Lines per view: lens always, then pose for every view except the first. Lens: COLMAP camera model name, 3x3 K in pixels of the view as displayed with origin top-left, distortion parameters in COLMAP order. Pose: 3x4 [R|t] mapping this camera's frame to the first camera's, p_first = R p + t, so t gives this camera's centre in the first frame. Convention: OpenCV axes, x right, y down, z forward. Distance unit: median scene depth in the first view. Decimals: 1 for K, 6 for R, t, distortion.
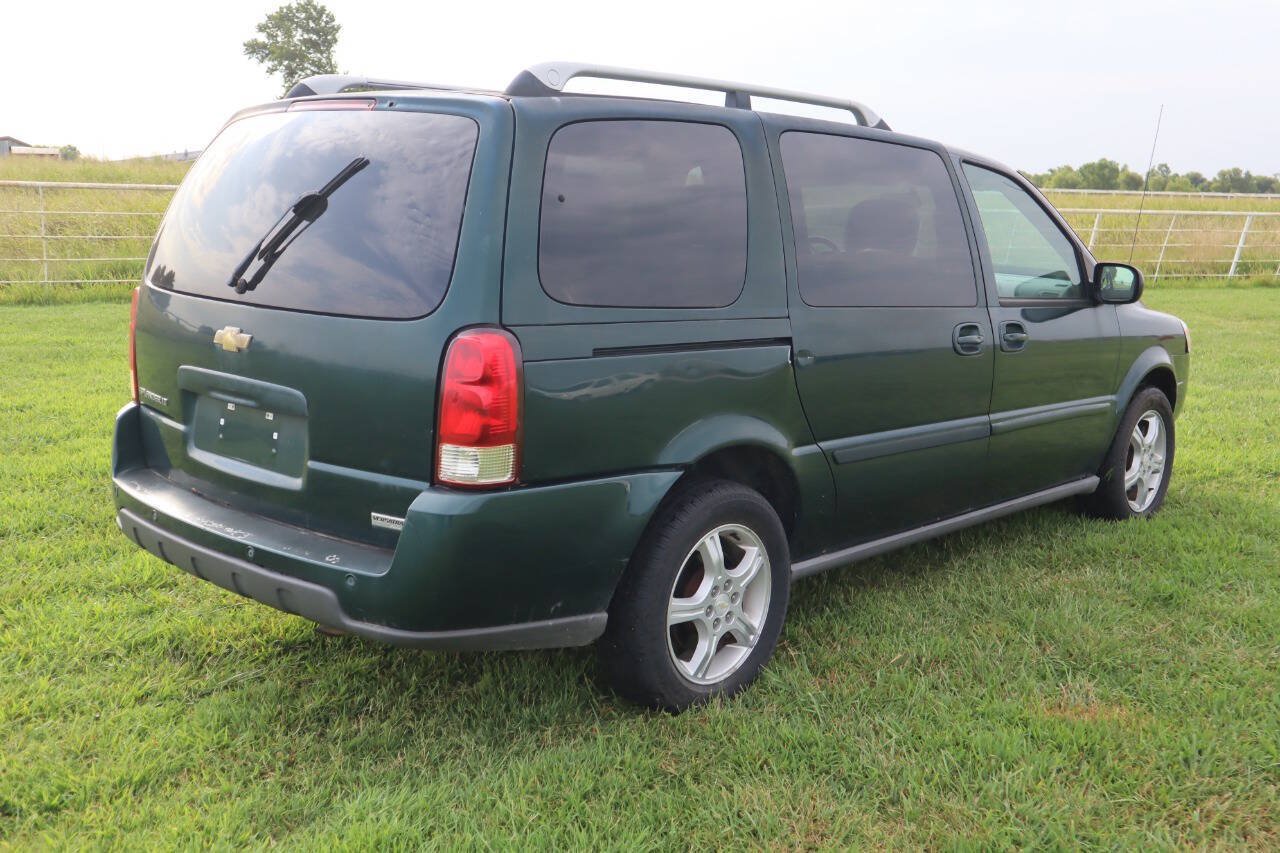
lens RADIAL K [[1404.1, 0, 640.0], [0, 1404.1, 426.5], [0, 0, 1]] dist [-0.018989, -0.013089]
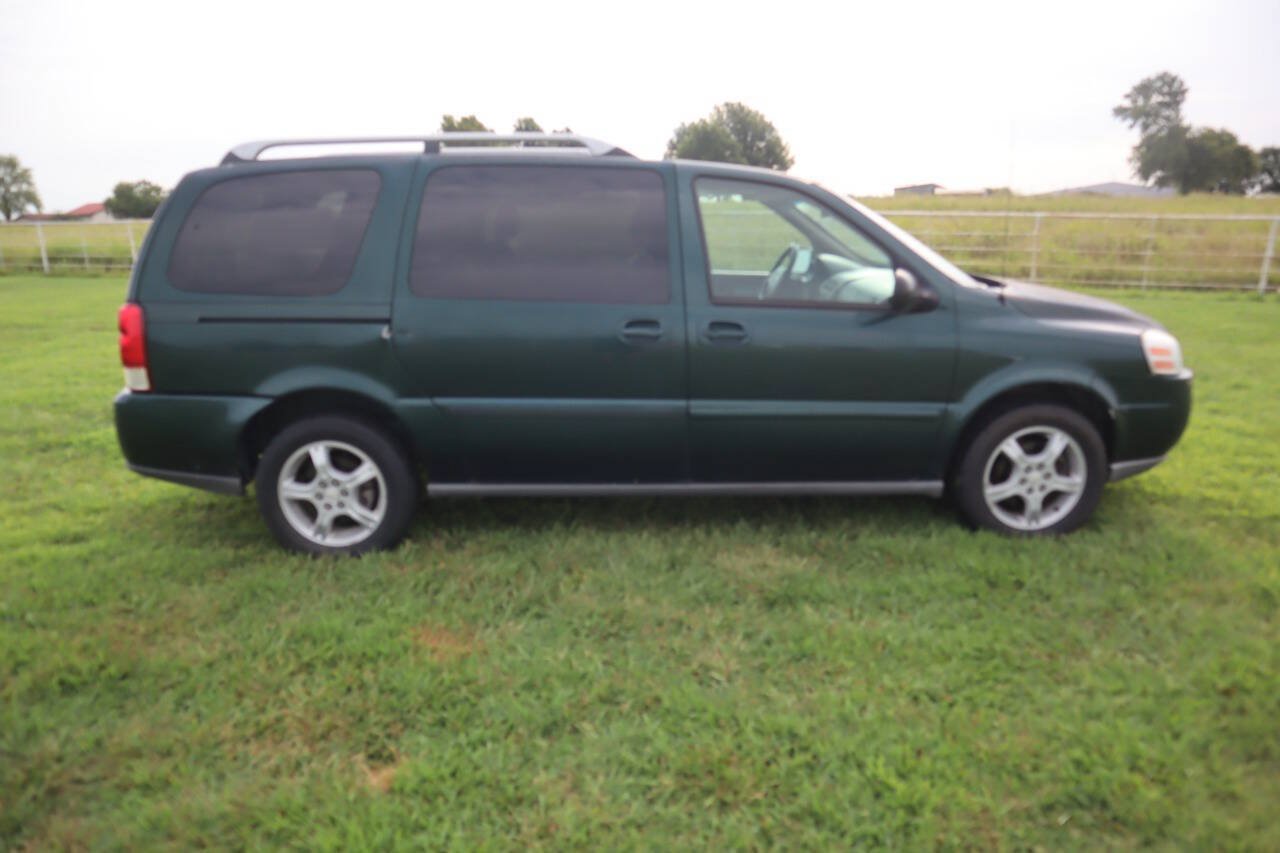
lens RADIAL K [[899.8, 0, 636.6], [0, 899.8, 428.5], [0, 0, 1]] dist [-0.068617, 0.004513]
pose [[0.660454, 0.142629, -0.737196, 0.647938], [-0.092185, 0.989768, 0.108908, -0.051949], [0.745187, -0.003970, 0.666844, 0.408751]]
